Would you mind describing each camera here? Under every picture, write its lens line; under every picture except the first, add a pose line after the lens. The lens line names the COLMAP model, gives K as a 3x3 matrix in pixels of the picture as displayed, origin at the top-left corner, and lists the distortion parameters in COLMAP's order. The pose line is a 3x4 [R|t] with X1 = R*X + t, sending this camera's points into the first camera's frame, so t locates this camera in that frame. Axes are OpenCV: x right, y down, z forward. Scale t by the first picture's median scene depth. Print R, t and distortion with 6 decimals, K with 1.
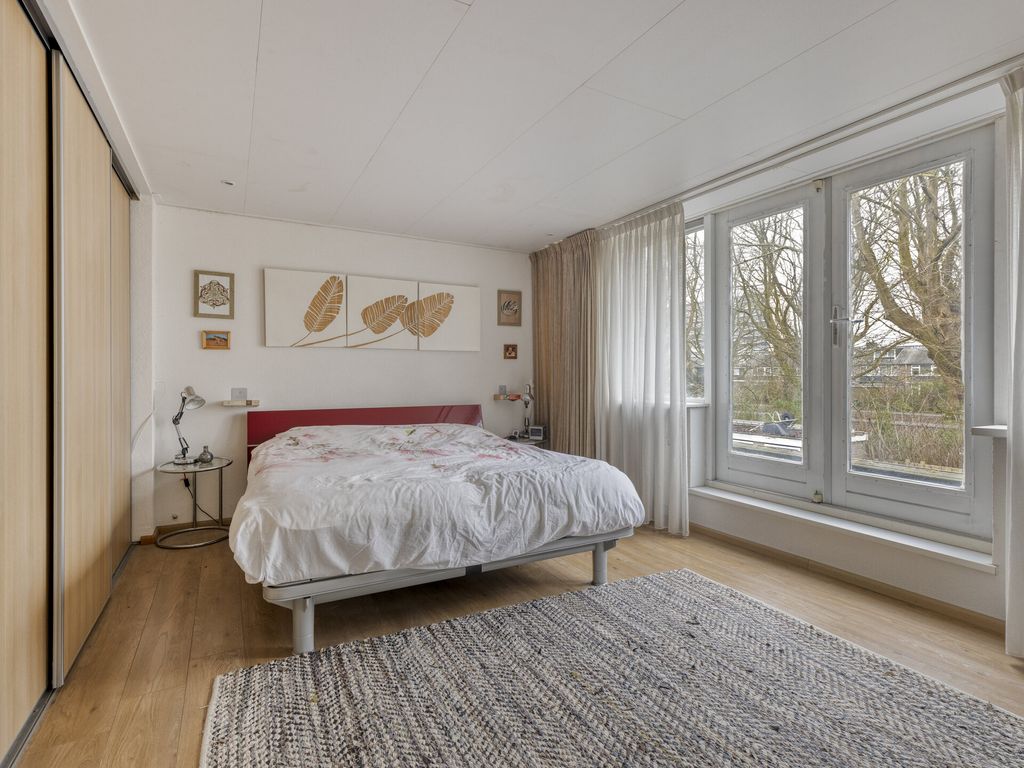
lens RADIAL K [[512.6, 0, 518.9], [0, 512.6, 373.0], [0, 0, 1]] dist [0.002015, 0.000676]
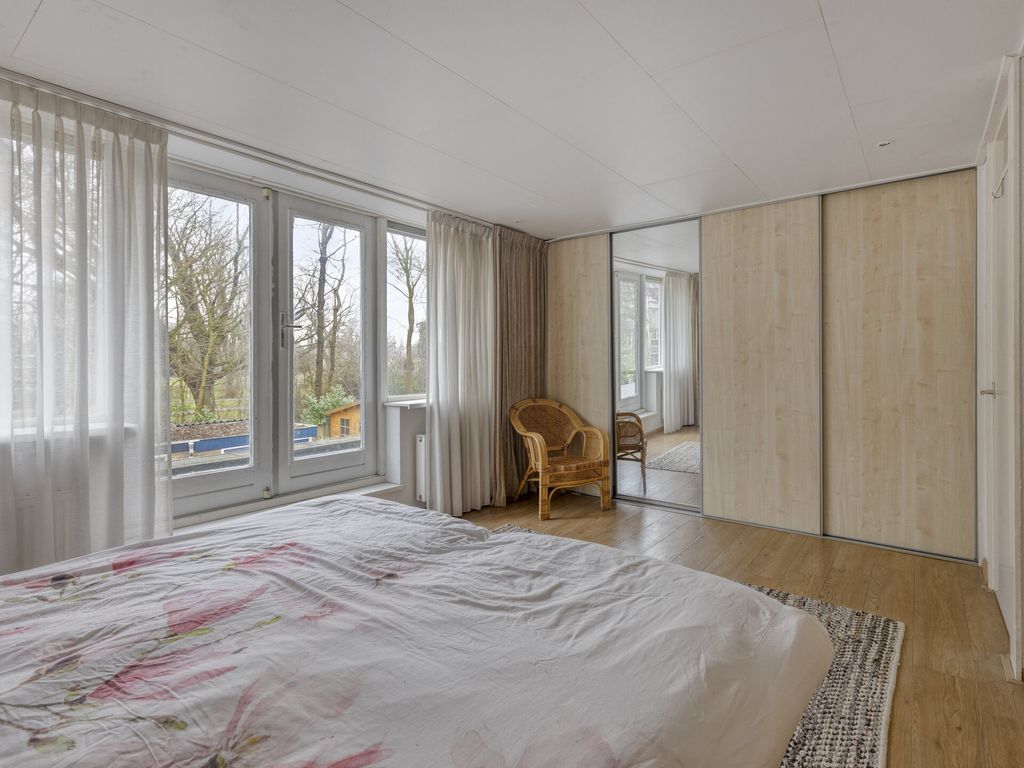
lens RADIAL K [[512.6, 0, 518.9], [0, 512.6, 373.0], [0, 0, 1]] dist [0.002015, 0.000676]
pose [[-0.385120, -0.017479, 0.922701, -0.585115], [0.006611, 0.999743, 0.021698, -0.021490], [-0.922843, 0.014456, -0.384906, 0.945577]]
